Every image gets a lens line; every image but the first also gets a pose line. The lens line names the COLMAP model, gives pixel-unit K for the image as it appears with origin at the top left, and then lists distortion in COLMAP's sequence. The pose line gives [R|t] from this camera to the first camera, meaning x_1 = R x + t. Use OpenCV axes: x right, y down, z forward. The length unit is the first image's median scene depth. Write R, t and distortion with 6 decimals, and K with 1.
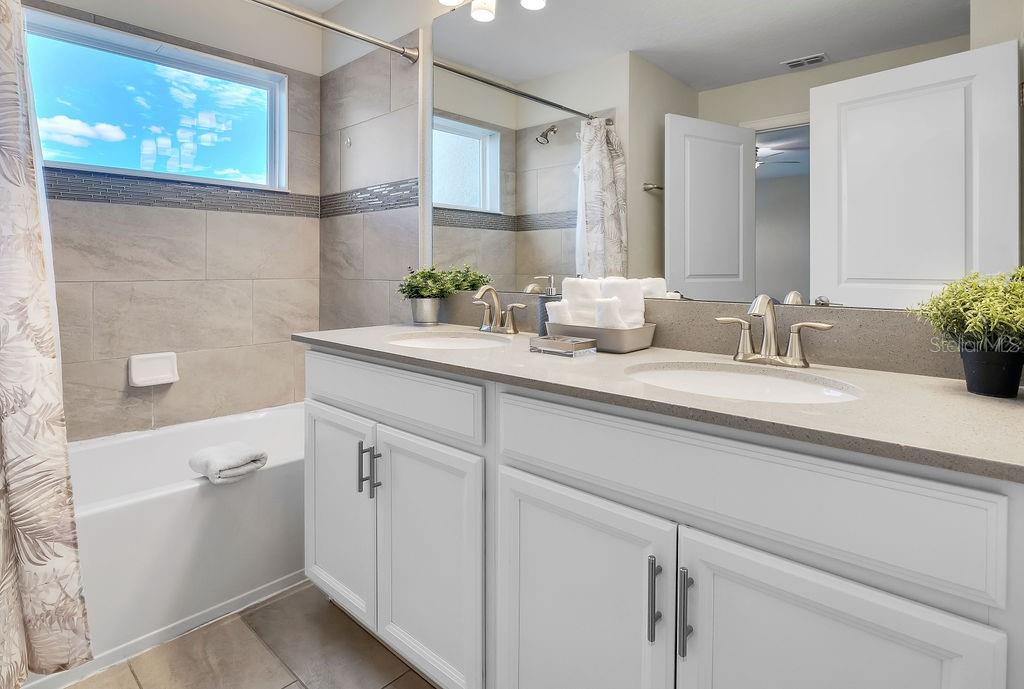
lens RADIAL K [[522.2, 0, 510.3], [0, 522.2, 282.2], [0, 0, 1]] dist [-0.001865, -0.000264]
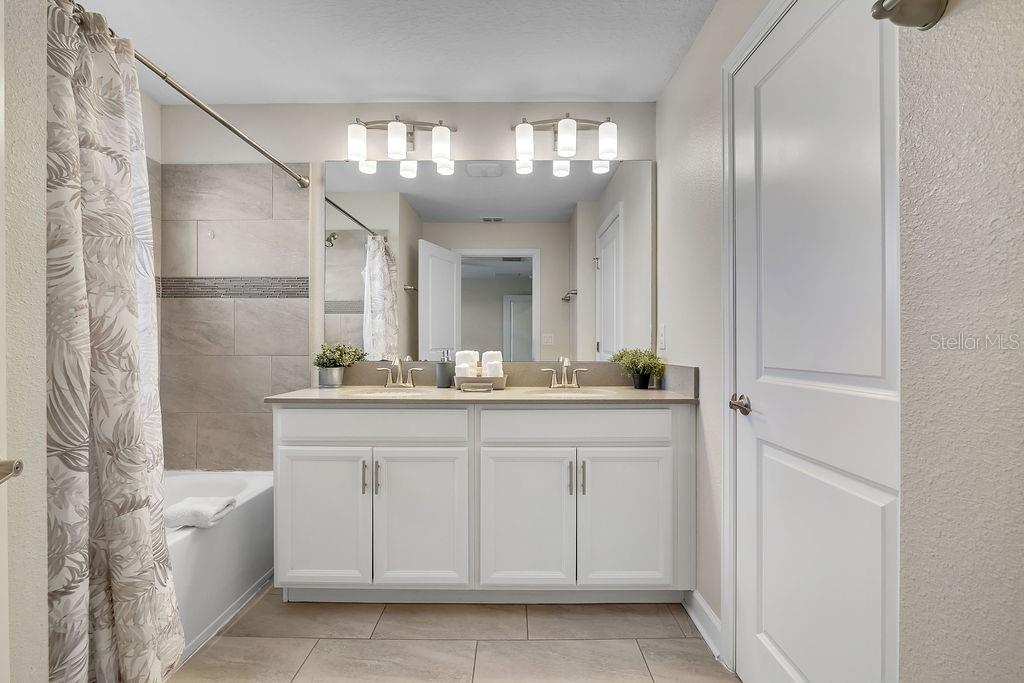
lens RADIAL K [[473.0, 0, 512.0], [0, 473.0, 341.5], [0, 0, 1]] dist [-0.025088, -0.000269]
pose [[0.742629, 0.003745, 0.669693, -0.705134], [0.018194, 0.999502, -0.025764, 0.003323], [-0.669456, 0.031318, 0.742191, -0.248810]]
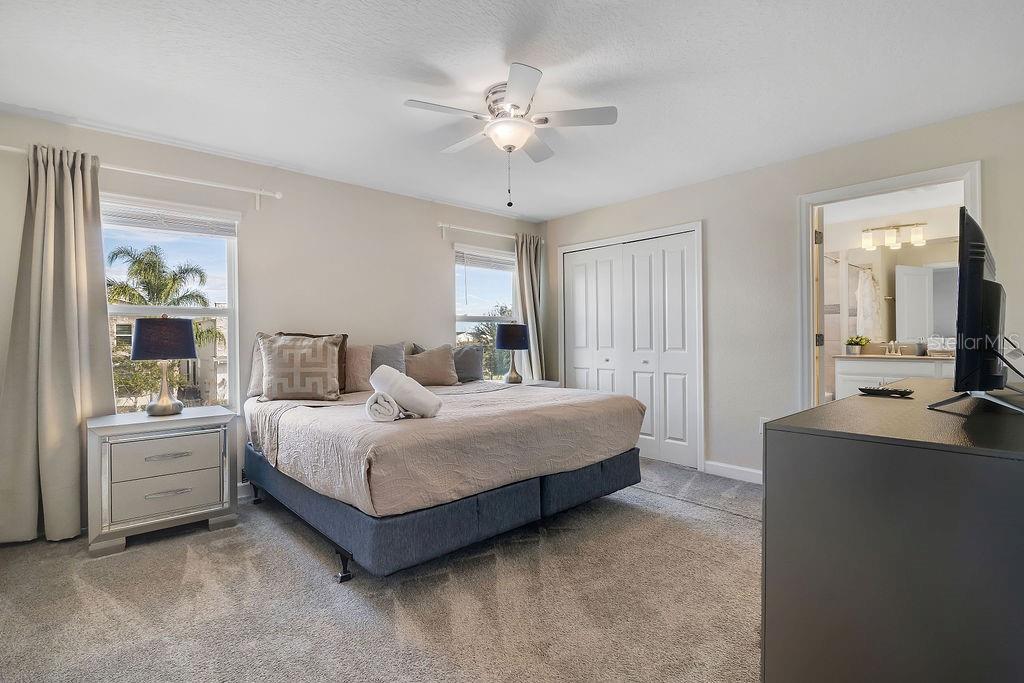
lens RADIAL K [[473.0, 0, 512.0], [0, 473.0, 341.5], [0, 0, 1]] dist [-0.025088, -0.000269]
pose [[0.993206, -0.007466, -0.116126, -1.988765], [0.004680, 0.999695, -0.024243, 0.069070], [0.116272, 0.023535, 0.992939, -2.065947]]
